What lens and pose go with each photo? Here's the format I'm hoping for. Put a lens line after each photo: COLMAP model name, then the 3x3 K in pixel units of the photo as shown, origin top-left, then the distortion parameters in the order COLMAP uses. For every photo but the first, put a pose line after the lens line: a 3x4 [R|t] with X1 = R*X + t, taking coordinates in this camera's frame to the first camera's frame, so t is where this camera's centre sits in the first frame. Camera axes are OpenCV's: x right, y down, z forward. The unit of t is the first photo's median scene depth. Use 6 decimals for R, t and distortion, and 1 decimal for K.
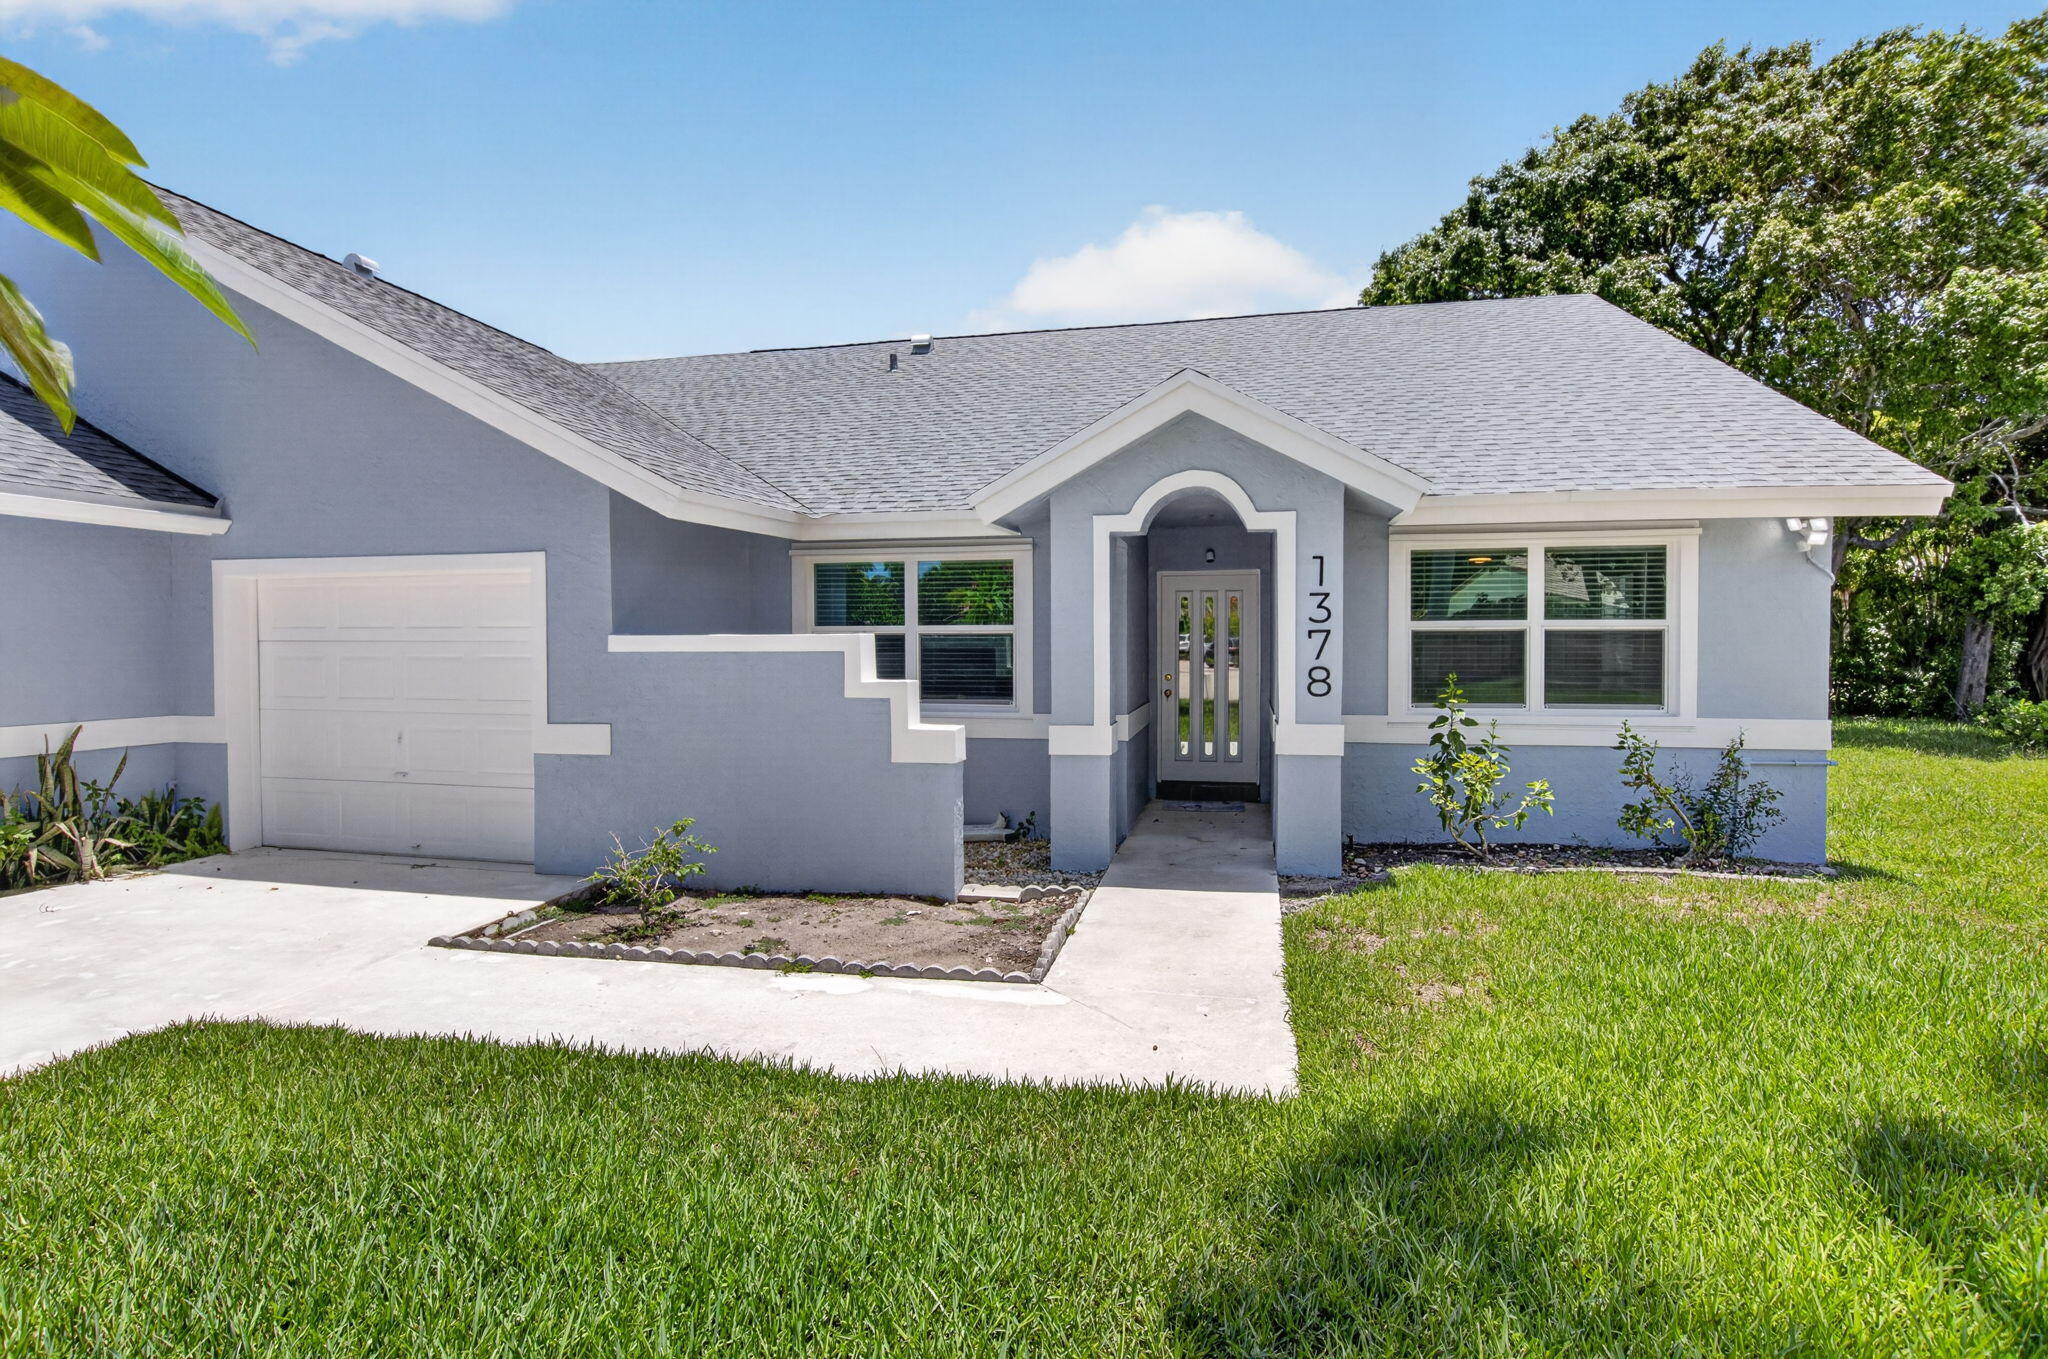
lens RADIAL K [[894.6, 0, 1024.0], [0, 894.6, 679.5], [0, 0, 1]] dist [-0.020923, 0.000211]
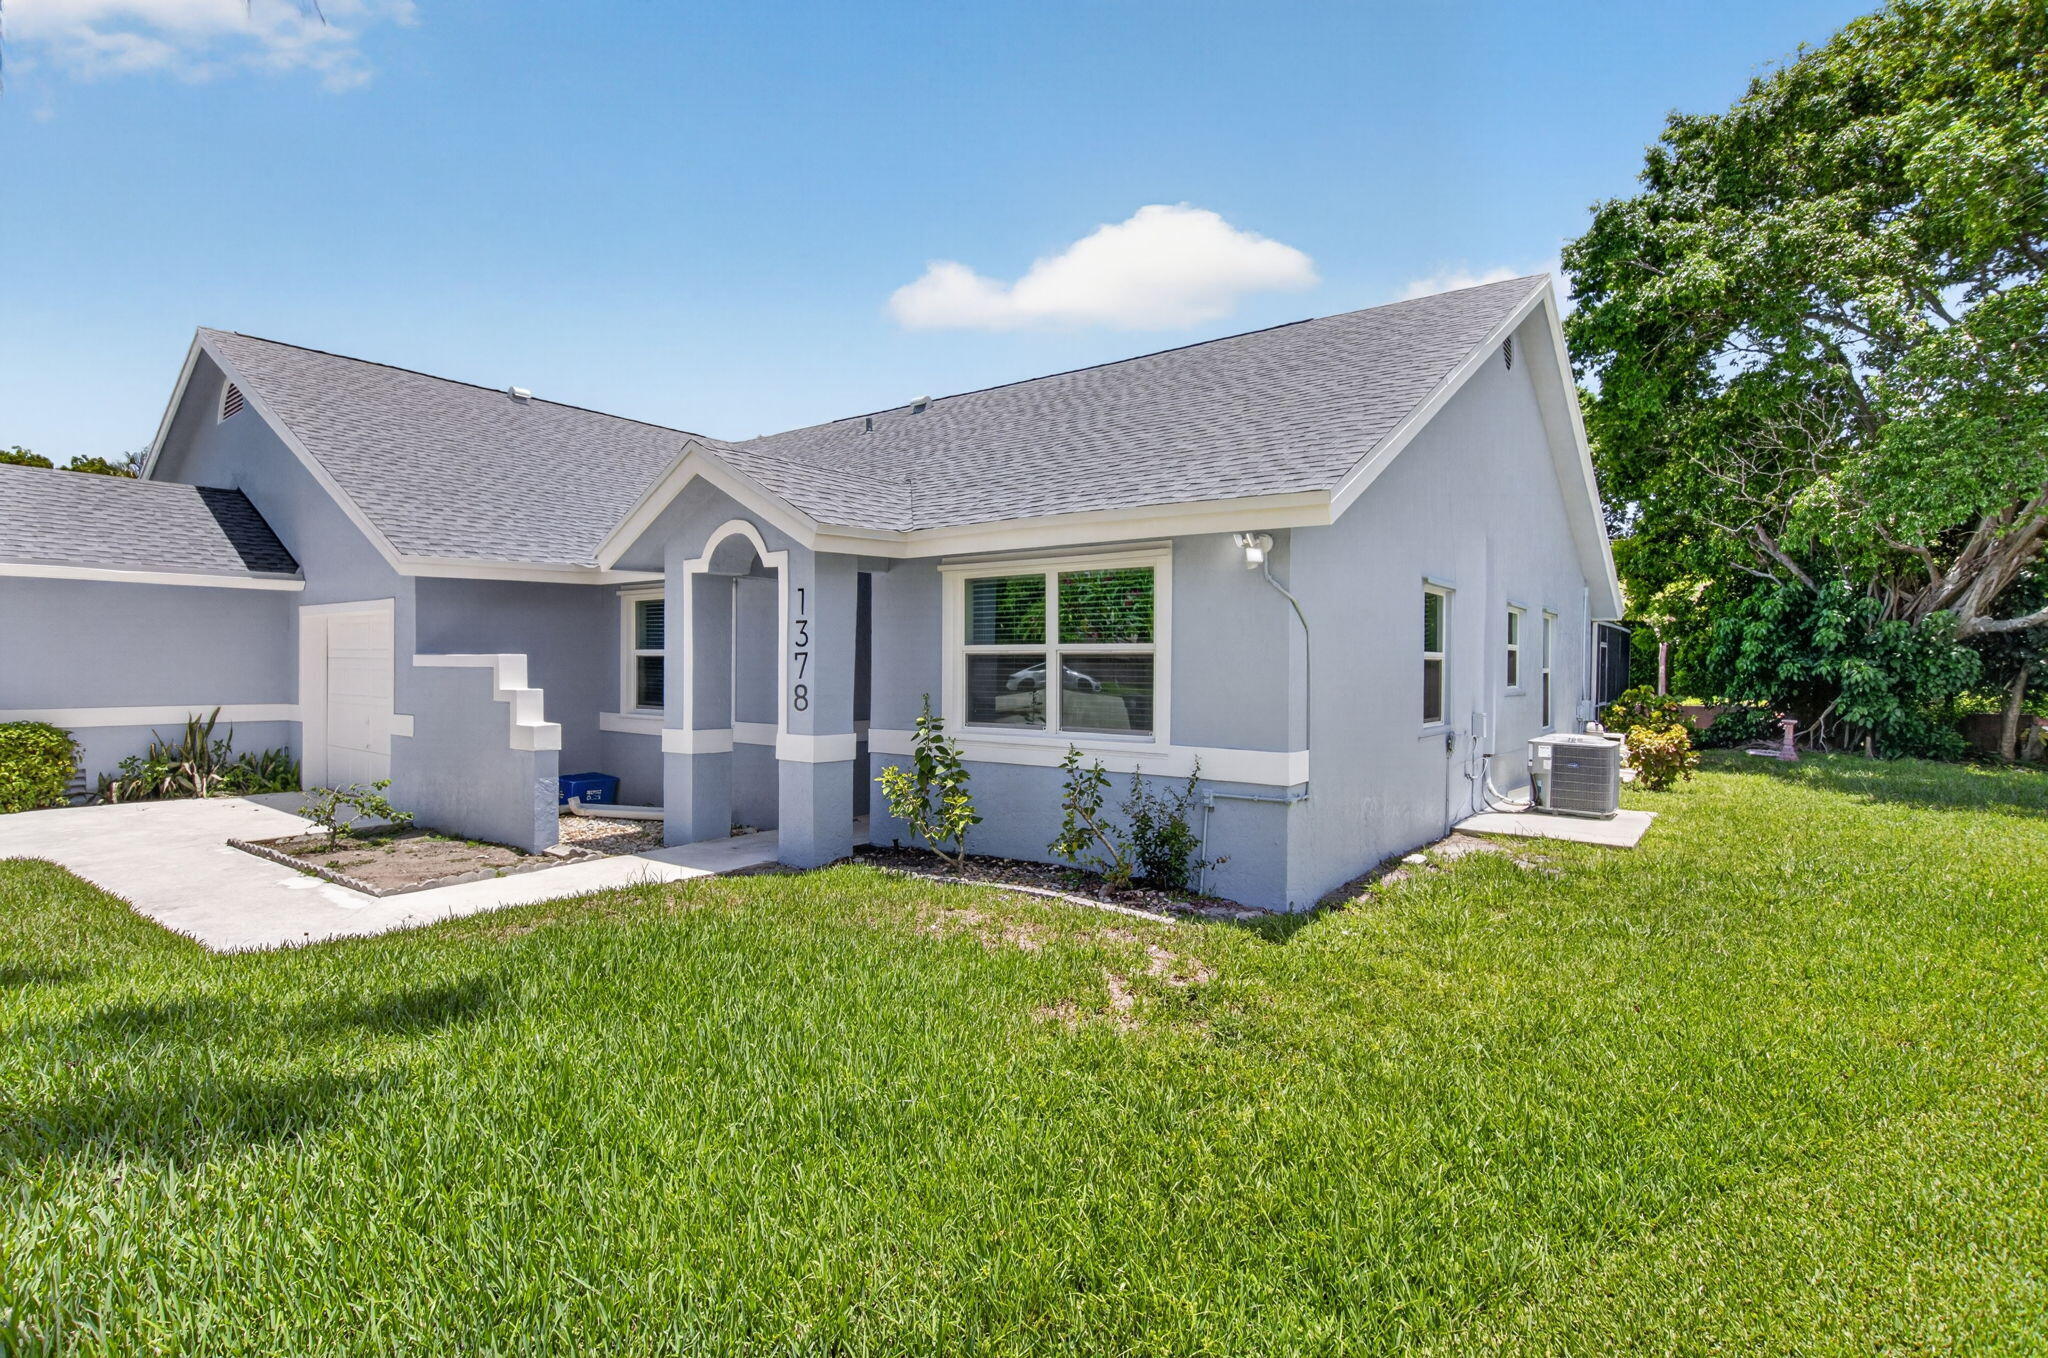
lens RADIAL K [[906.7, 0, 1024.0], [0, 906.7, 679.0], [0, 0, 1]] dist [0.000790, 0.000005]
pose [[0.915130, 0.015325, -0.402868, 1.014602], [-0.022534, 0.999659, -0.013160, -0.011945], [0.402530, 0.021121, 0.915163, 0.040272]]
